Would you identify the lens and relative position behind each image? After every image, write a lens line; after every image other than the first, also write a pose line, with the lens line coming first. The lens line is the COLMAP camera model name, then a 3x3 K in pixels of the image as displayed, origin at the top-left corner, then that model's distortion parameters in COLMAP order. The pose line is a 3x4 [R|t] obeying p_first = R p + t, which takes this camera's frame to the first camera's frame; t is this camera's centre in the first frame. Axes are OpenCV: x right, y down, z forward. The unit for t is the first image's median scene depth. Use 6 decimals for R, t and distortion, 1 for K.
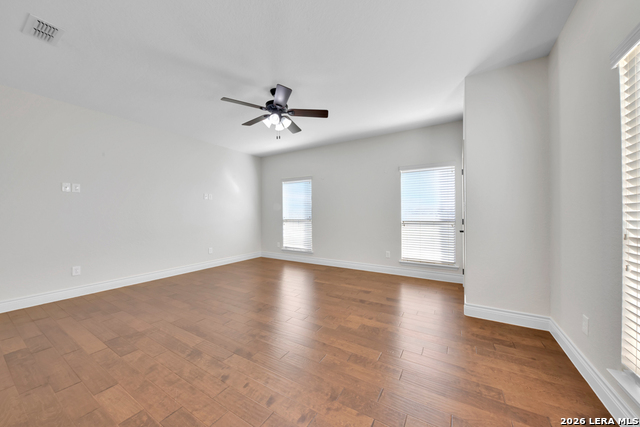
lens RADIAL K [[222.8, 0, 319.1], [0, 222.8, 214.3], [0, 0, 1]] dist [0.012930, 0.000054]
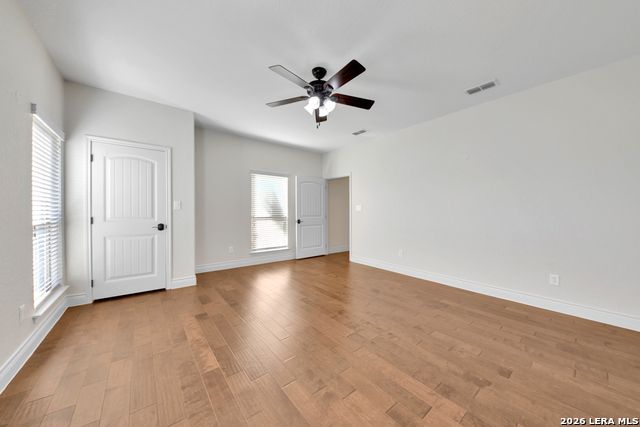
lens RADIAL K [[222.8, 0, 321.2], [0, 222.8, 213.5], [0, 0, 1]] dist [0.012930, 0.000054]
pose [[-0.940021, -0.003930, 0.341093, -0.544109], [-0.006094, 0.999968, -0.005275, 0.015486], [-0.341061, -0.007037, -0.940015, 2.045775]]
